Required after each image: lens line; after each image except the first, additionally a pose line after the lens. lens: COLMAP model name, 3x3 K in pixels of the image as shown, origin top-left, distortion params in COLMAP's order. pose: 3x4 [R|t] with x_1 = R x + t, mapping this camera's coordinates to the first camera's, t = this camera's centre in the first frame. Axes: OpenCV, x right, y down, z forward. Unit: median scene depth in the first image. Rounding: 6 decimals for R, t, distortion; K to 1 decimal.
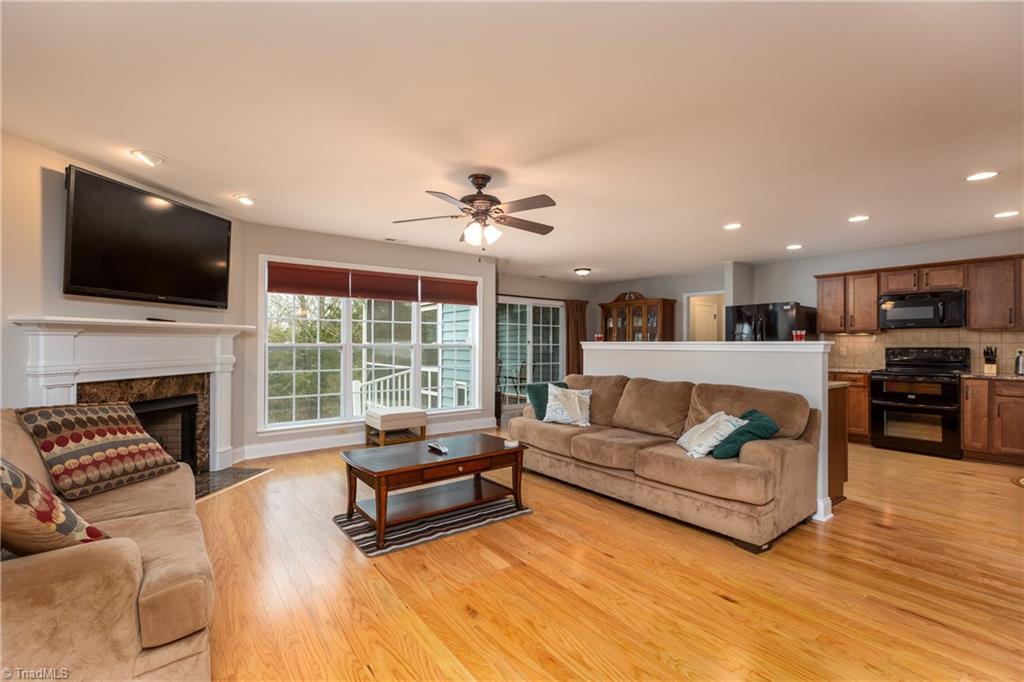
lens RADIAL K [[456.0, 0, 513.7], [0, 456.0, 345.5], [0, 0, 1]] dist [0.001119, 0.000475]
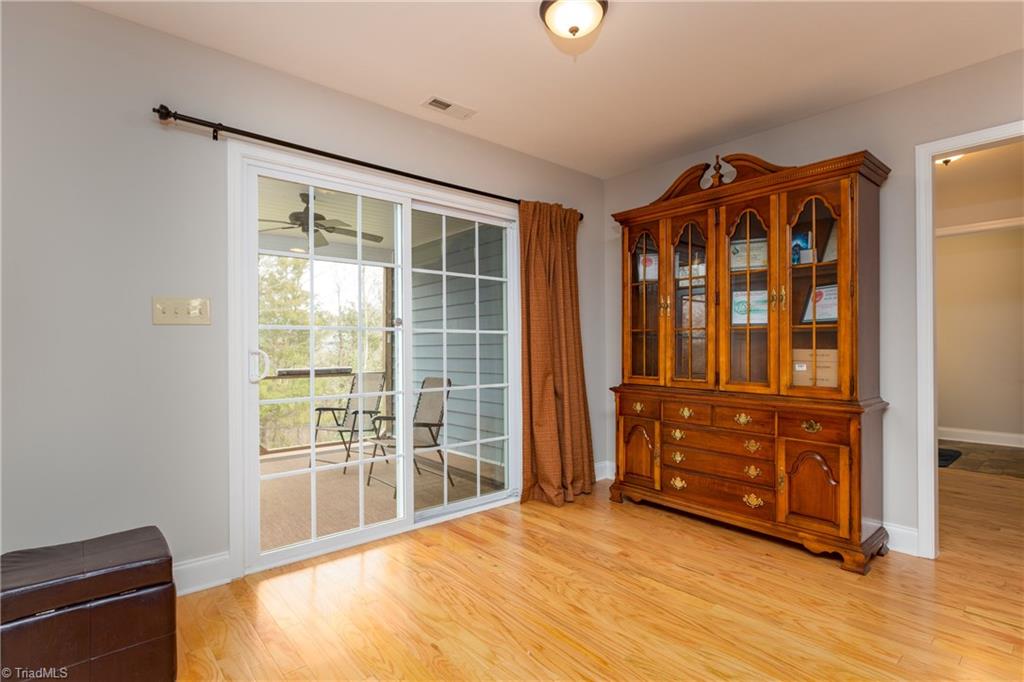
lens RADIAL K [[509.3, 0, 512.0], [0, 509.3, 341.0], [0, 0, 1]] dist [0.000756, 0.000147]
pose [[0.998425, -0.010083, 0.055187, 0.139858], [0.010796, 0.999862, -0.012626, 0.017161], [-0.055052, 0.013202, 0.998396, 1.006588]]
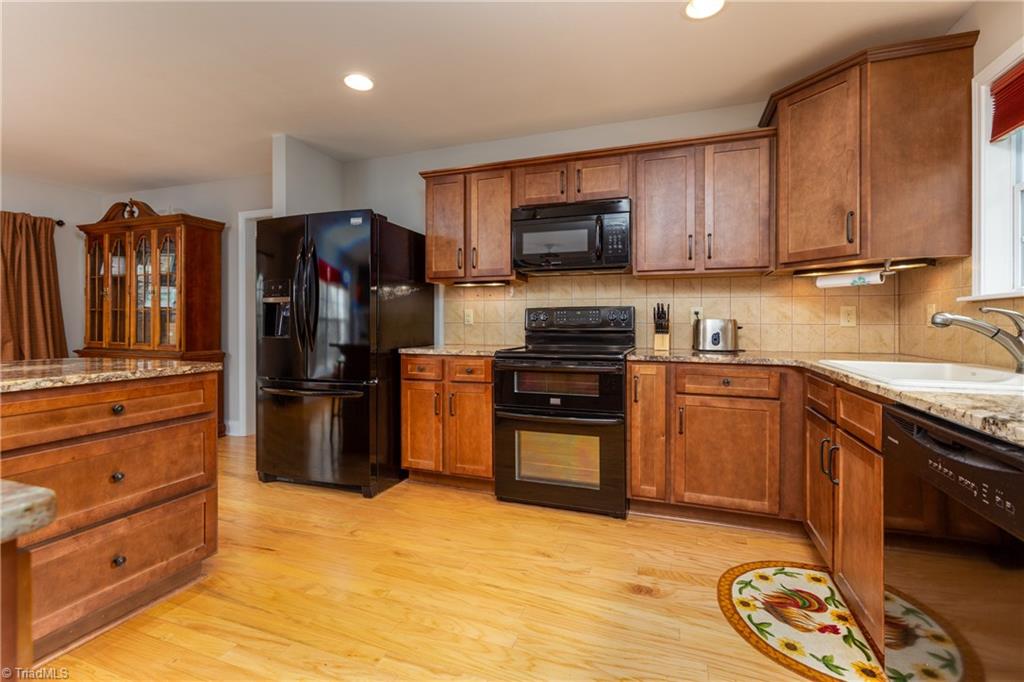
lens RADIAL K [[464.8, 0, 511.3], [0, 464.8, 325.2], [0, 0, 1]] dist [0.001179, 0.000548]
pose [[0.846475, -0.002692, 0.532422, 0.512716], [0.002276, 0.999996, 0.001438, 0.025319], [-0.532423, -0.000005, 0.846478, 0.544146]]
